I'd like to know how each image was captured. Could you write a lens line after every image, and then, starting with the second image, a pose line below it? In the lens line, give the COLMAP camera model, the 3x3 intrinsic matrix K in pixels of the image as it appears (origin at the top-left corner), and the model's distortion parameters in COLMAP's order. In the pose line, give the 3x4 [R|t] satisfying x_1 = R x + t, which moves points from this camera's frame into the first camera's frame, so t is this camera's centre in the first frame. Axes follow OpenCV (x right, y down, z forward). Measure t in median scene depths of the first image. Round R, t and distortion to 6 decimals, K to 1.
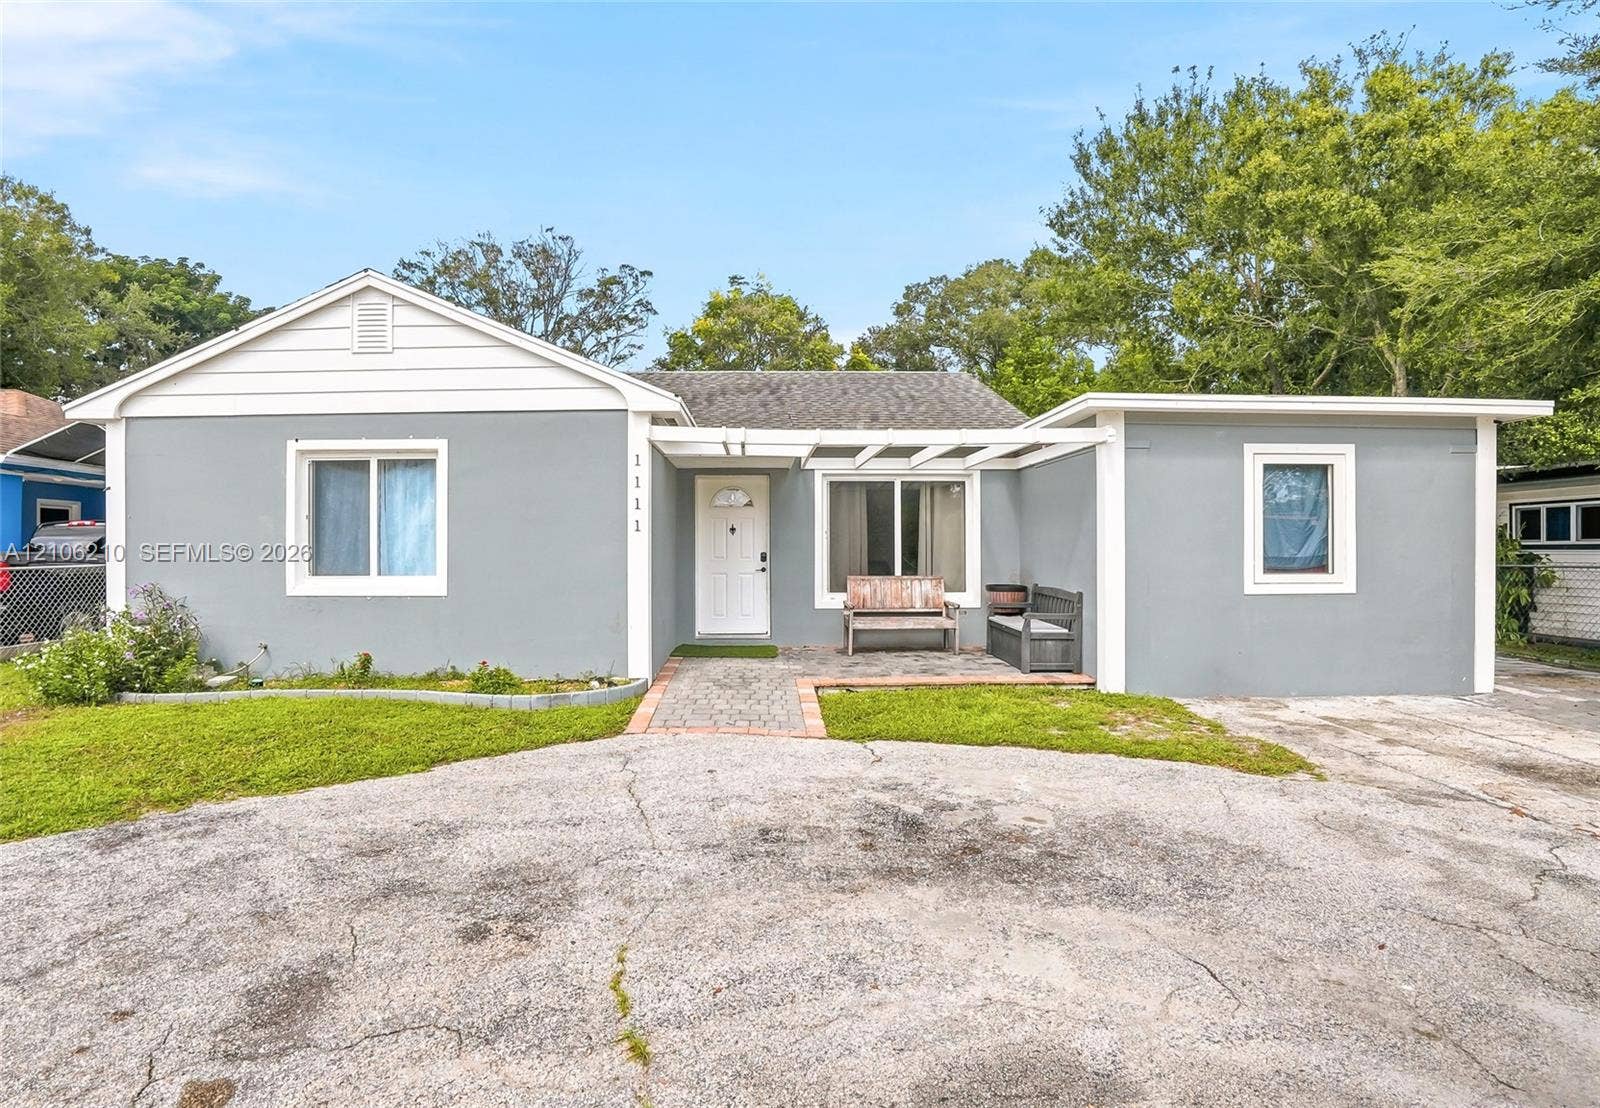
lens RADIAL K [[777.9, 0, 766.3], [0, 777.9, 546.5], [0, 0, 1]] dist [-0.046794, 0.010750]
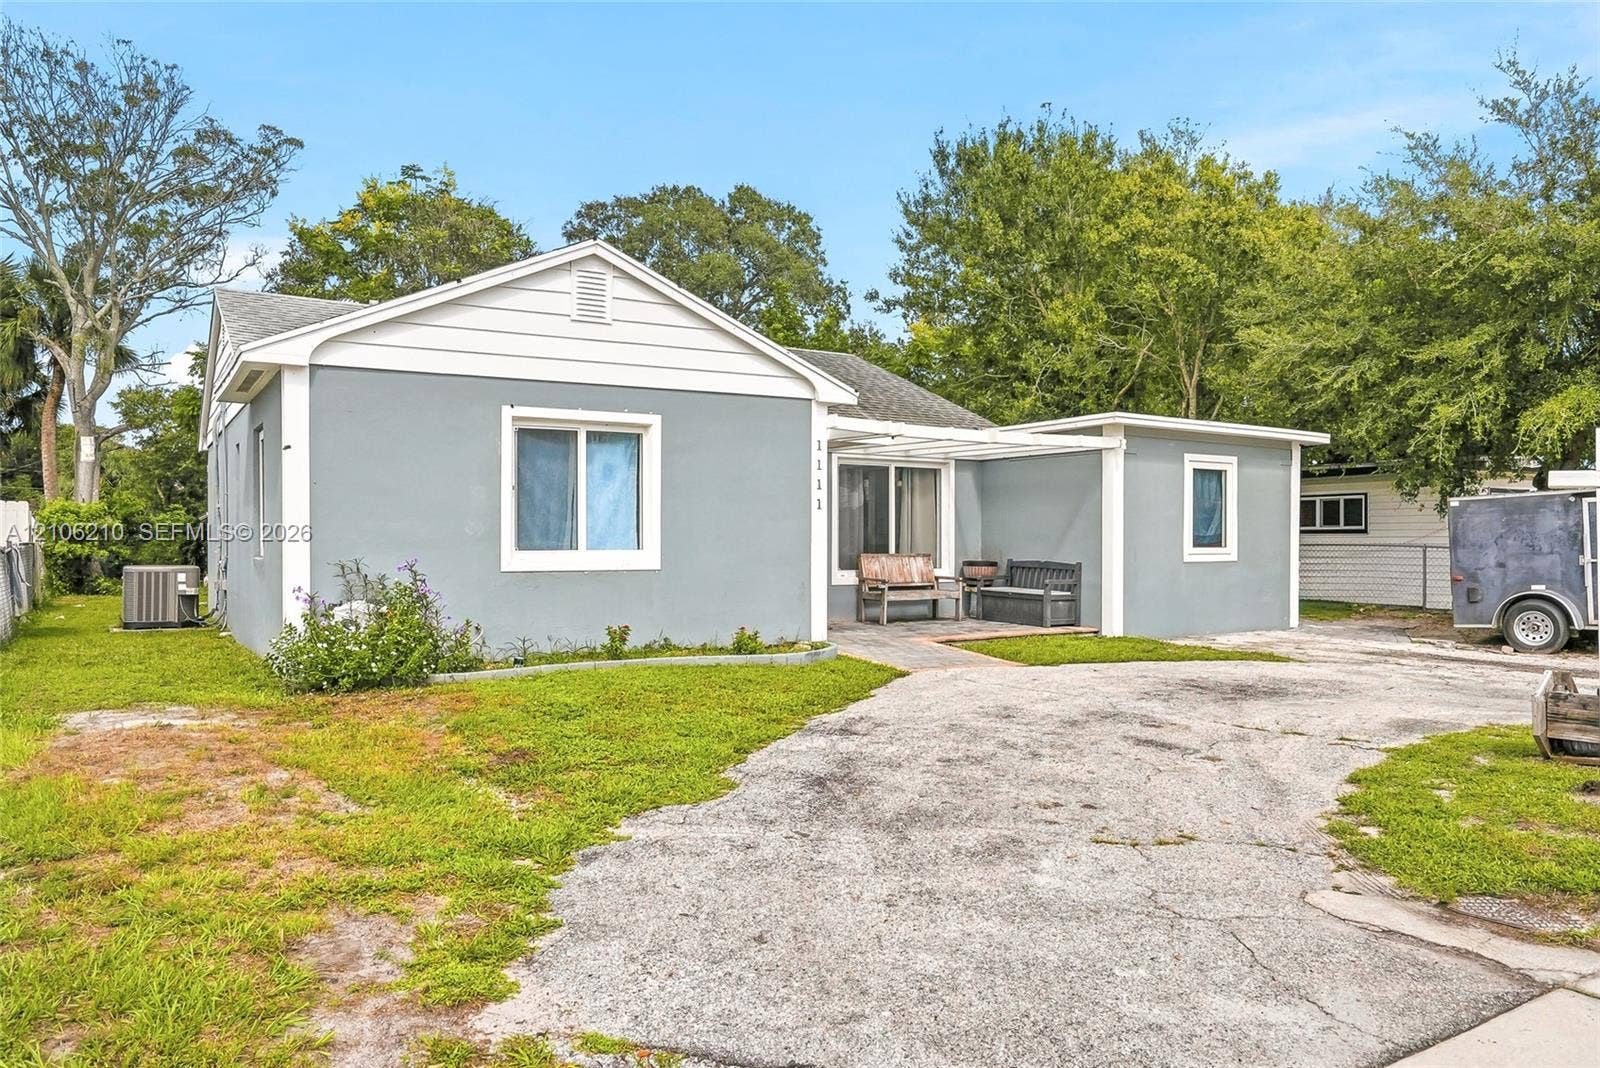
lens RADIAL K [[1096.6, 0, 793.7], [0, 1096.6, 542.0], [0, 0, 1]] dist [-0.042417, 0.028950]
pose [[0.856889, 0.001661, 0.515499, -0.954048], [-0.004864, 0.999976, 0.004862, 0.019008], [-0.515479, -0.006674, 0.856876, -0.312339]]
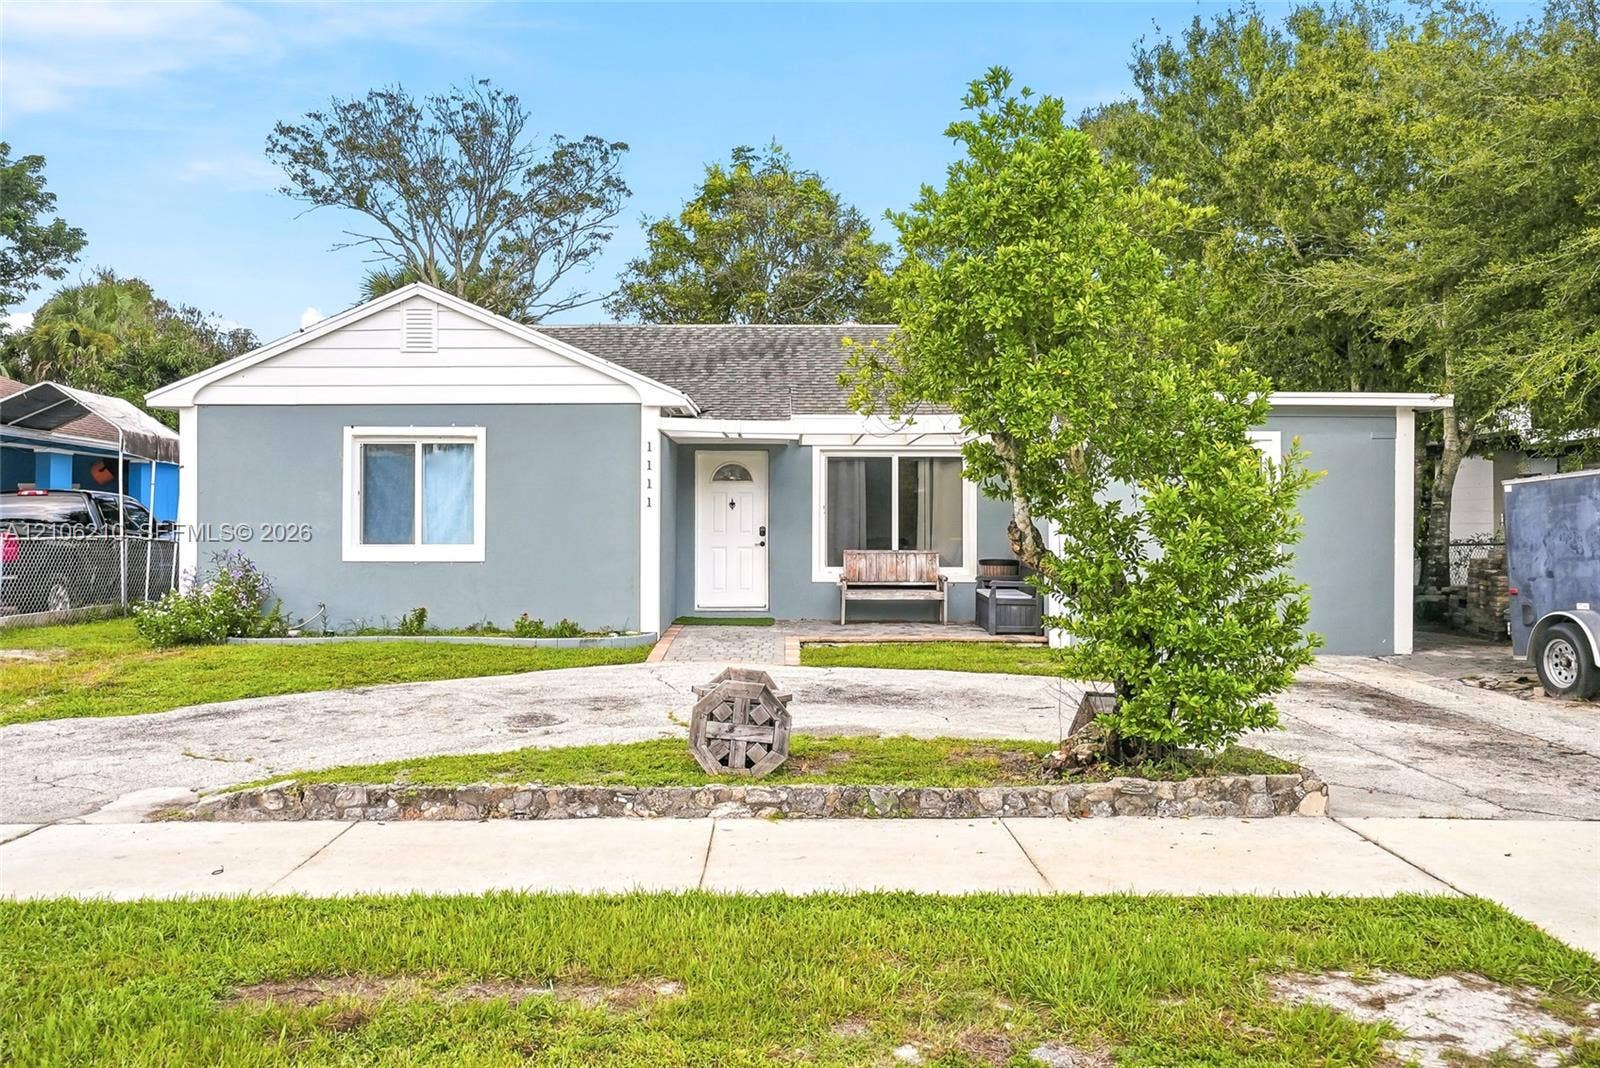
lens RADIAL K [[1365.8, 0, 789.3], [0, 1365.8, 523.5], [0, 0, 1]] dist [0.042146, -0.005215]
pose [[0.999954, 0.004181, -0.008589, 0.060509], [-0.004180, 0.999991, 0.000126, 0.004285], [0.008589, -0.000091, 0.999963, -1.007214]]
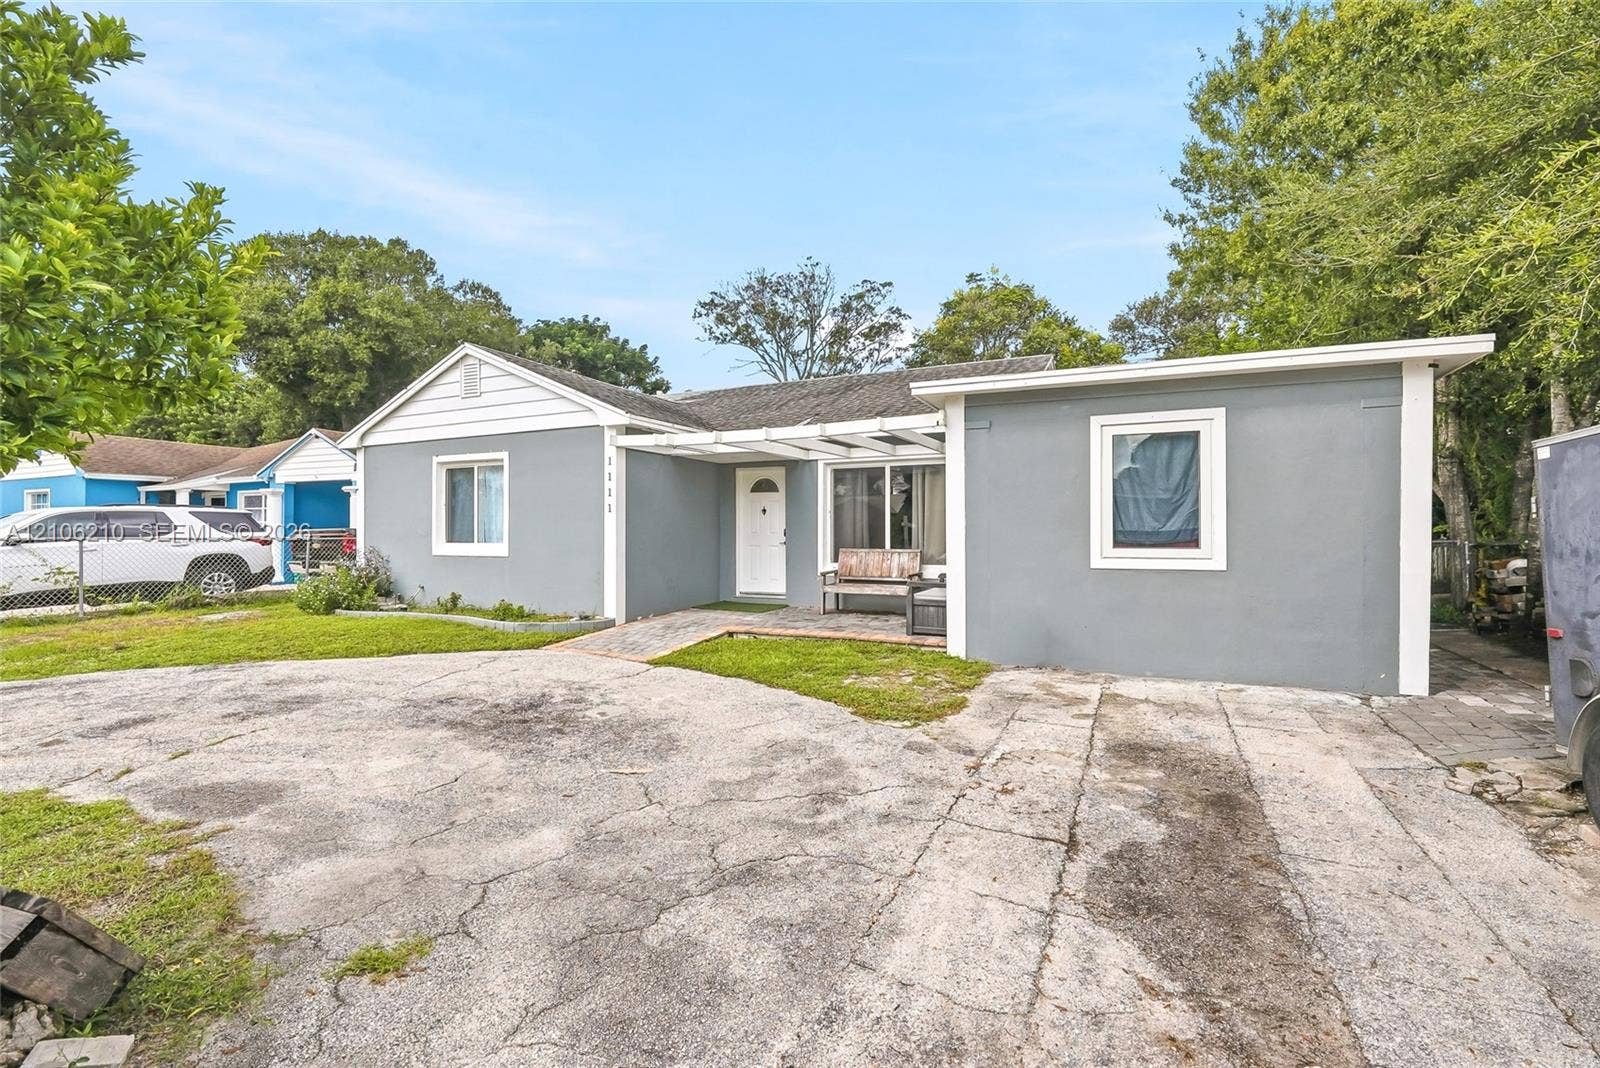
lens RADIAL K [[722.6, 0, 800.7], [0, 722.6, 534.9], [0, 0, 1]] dist [0.004708, -0.003902]
pose [[0.899401, 0.002737, -0.437117, 0.668597], [0.000550, 0.999973, 0.007393, 0.011504], [0.437125, -0.006890, 0.899374, -0.011166]]
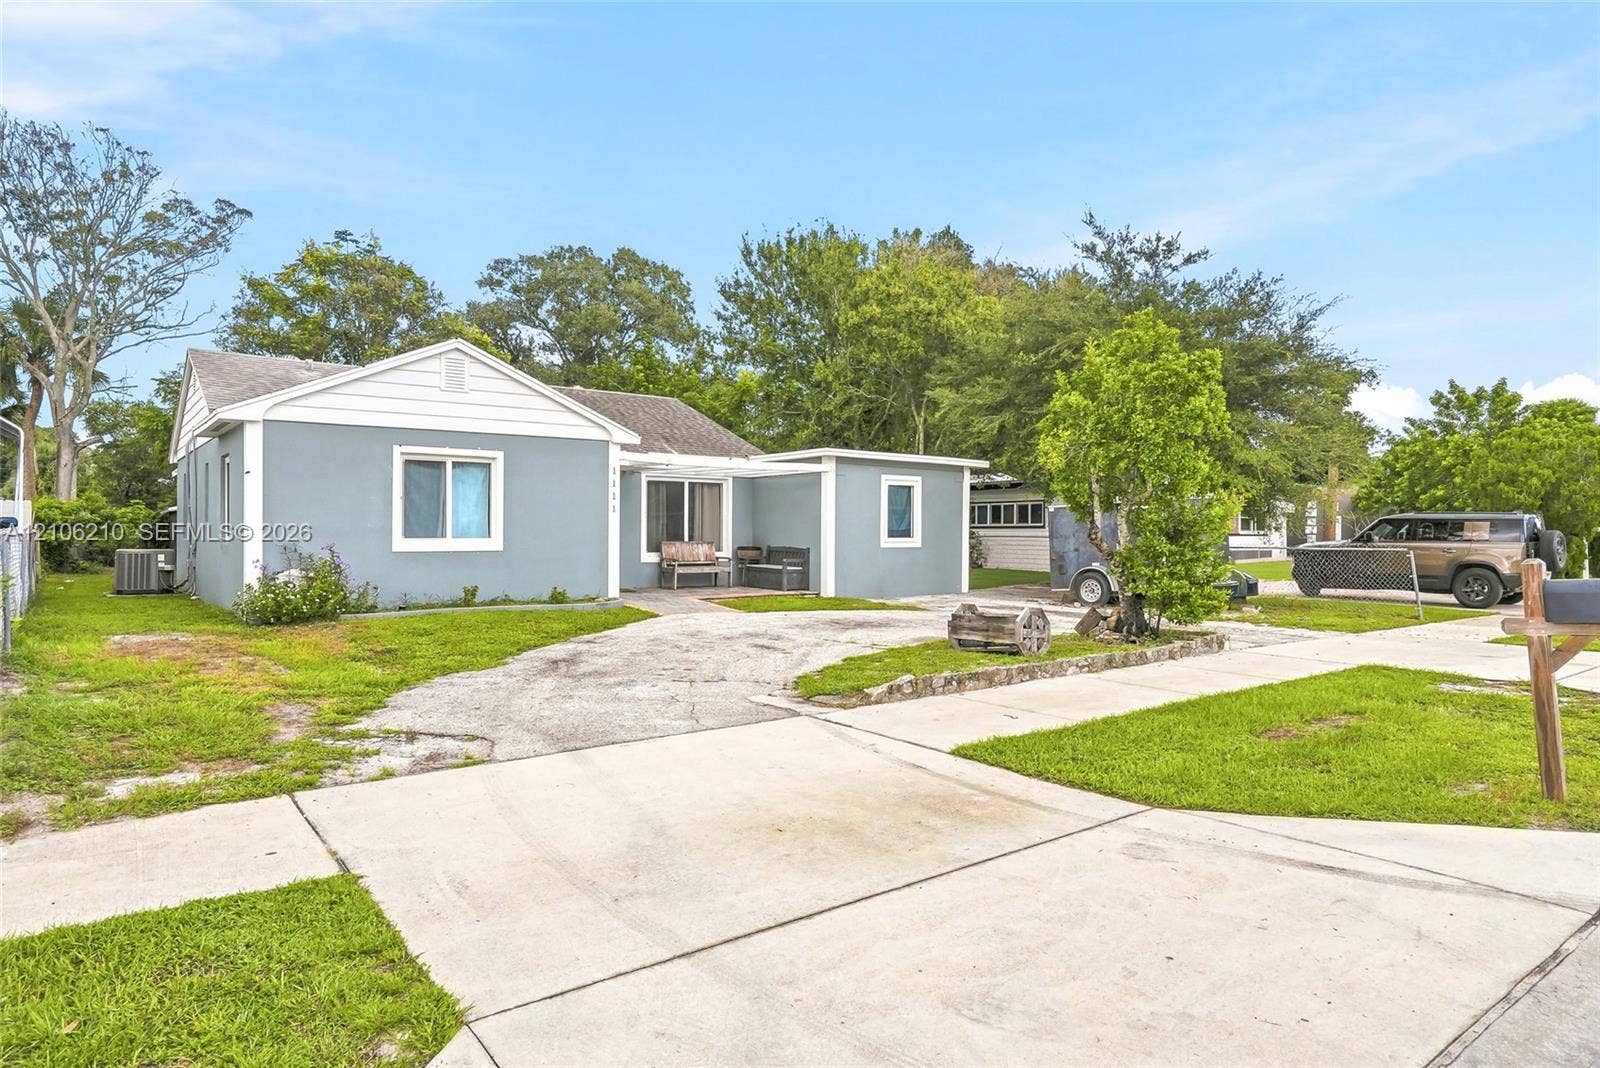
lens RADIAL K [[946.2, 0, 804.7], [0, 946.2, 529.2], [0, 0, 1]] dist [0.001177, -0.012733]
pose [[0.795094, 0.007040, 0.606445, -1.036242], [-0.008733, 0.999962, -0.000159, 0.014321], [-0.606423, -0.005169, 0.795125, -0.862635]]
